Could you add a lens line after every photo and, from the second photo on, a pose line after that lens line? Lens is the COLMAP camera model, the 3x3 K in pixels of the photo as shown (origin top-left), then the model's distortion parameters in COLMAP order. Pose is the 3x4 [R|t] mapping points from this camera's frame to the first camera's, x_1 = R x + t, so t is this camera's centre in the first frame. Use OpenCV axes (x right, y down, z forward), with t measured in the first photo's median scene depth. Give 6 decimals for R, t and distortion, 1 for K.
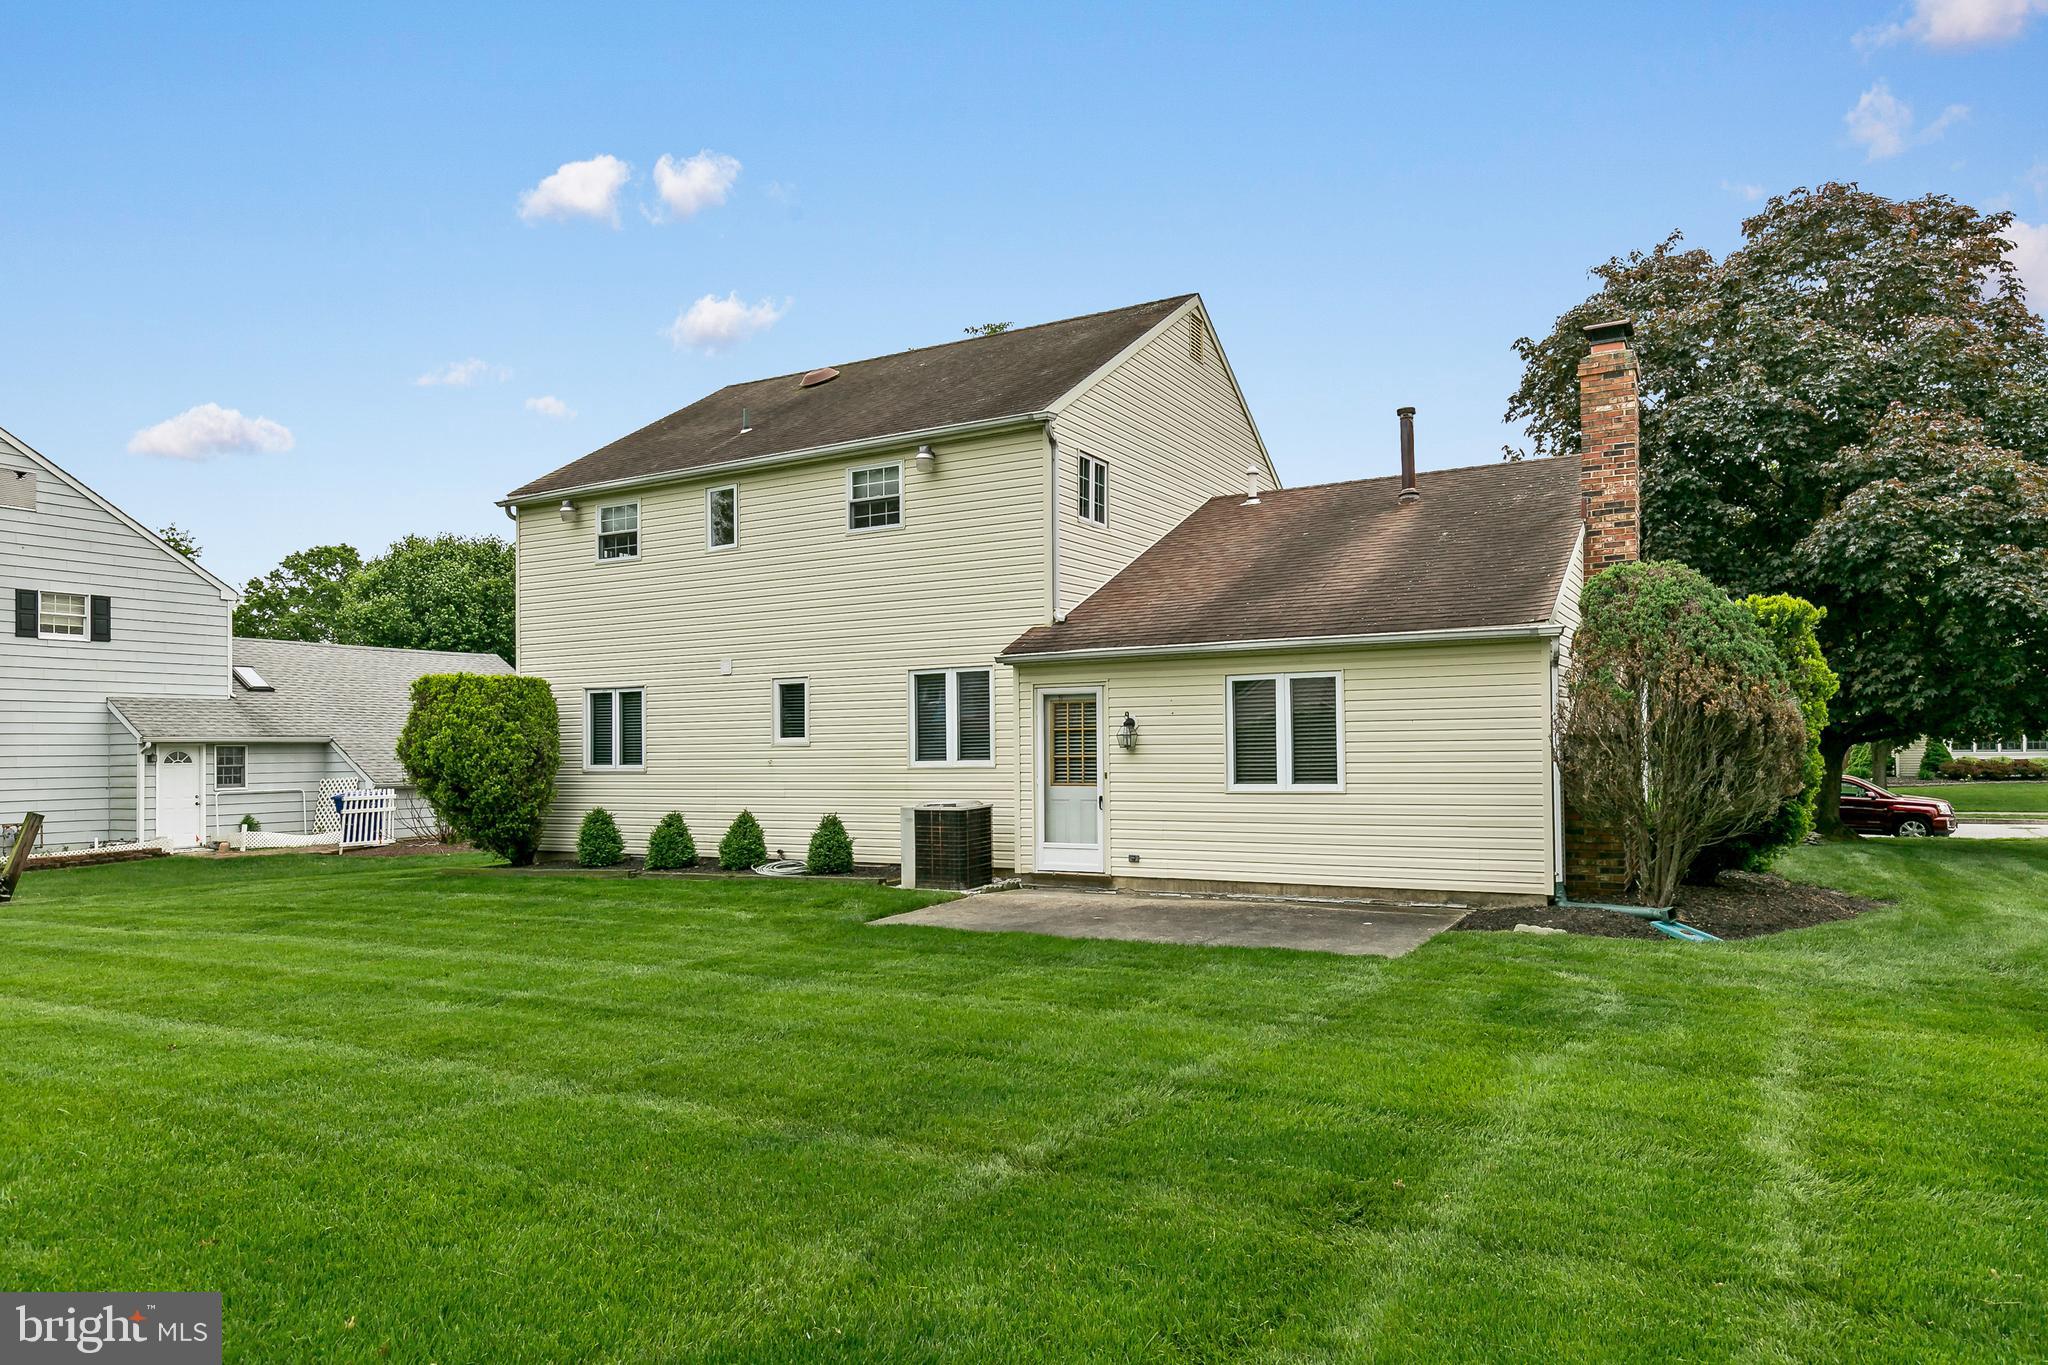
lens RADIAL K [[1260.9, 0, 1026.7], [0, 1260.9, 694.4], [0, 0, 1]] dist [-0.031025, -0.009597]
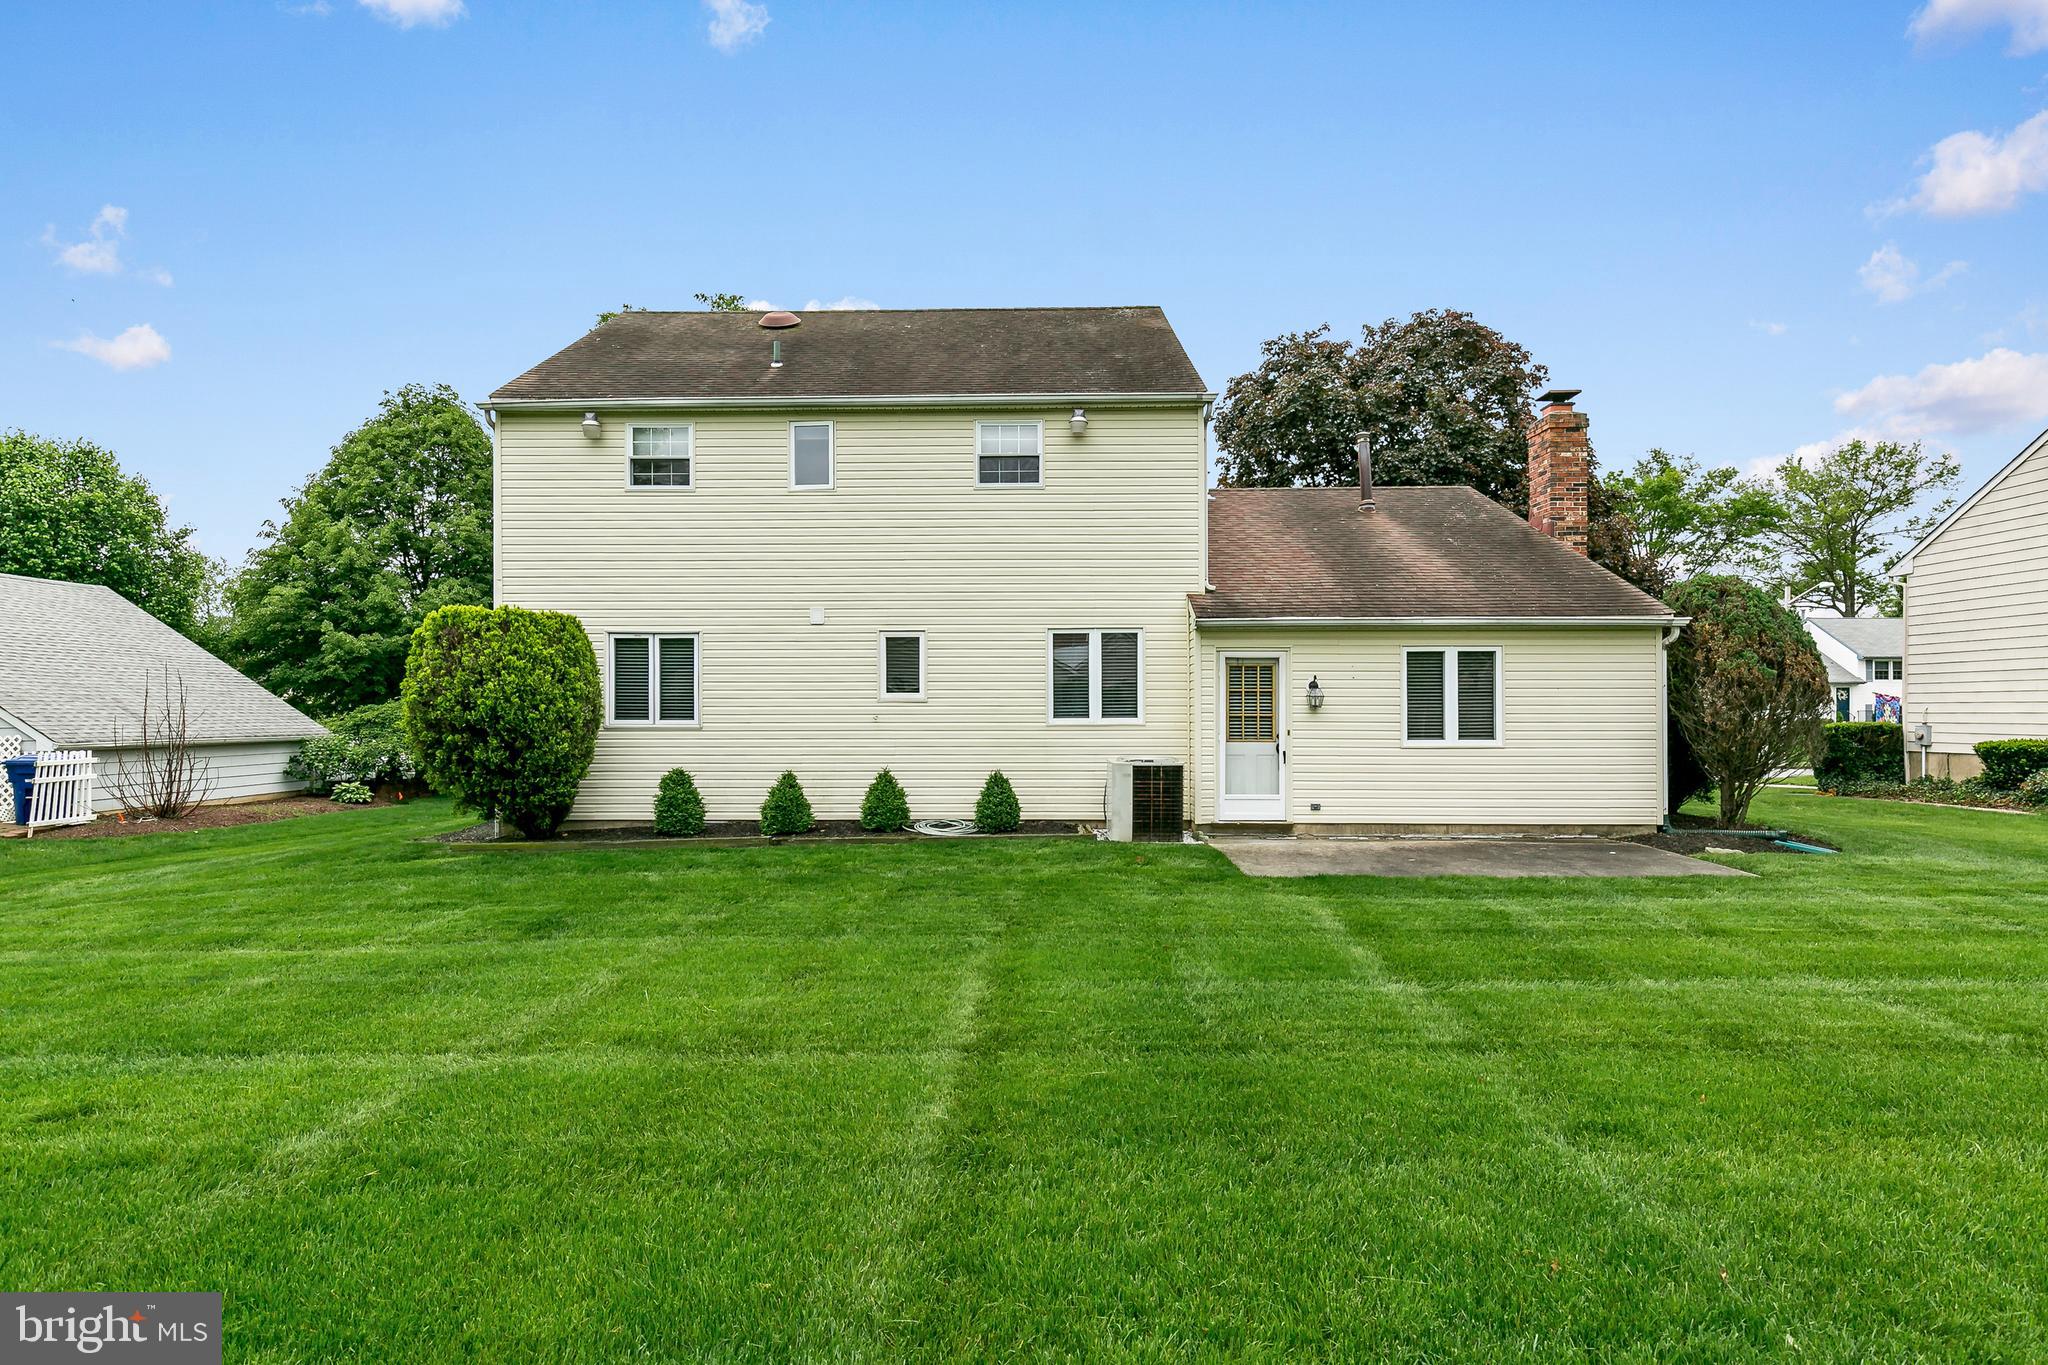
lens RADIAL K [[1068.1, 0, 1024.5], [0, 1068.1, 682.1], [0, 0, 1]] dist [-0.004918, 0.003964]
pose [[0.886967, 0.024754, 0.461169, -0.513915], [-0.031050, 0.999499, 0.006068, 0.019437], [-0.460788, -0.019702, 0.887291, 0.247820]]
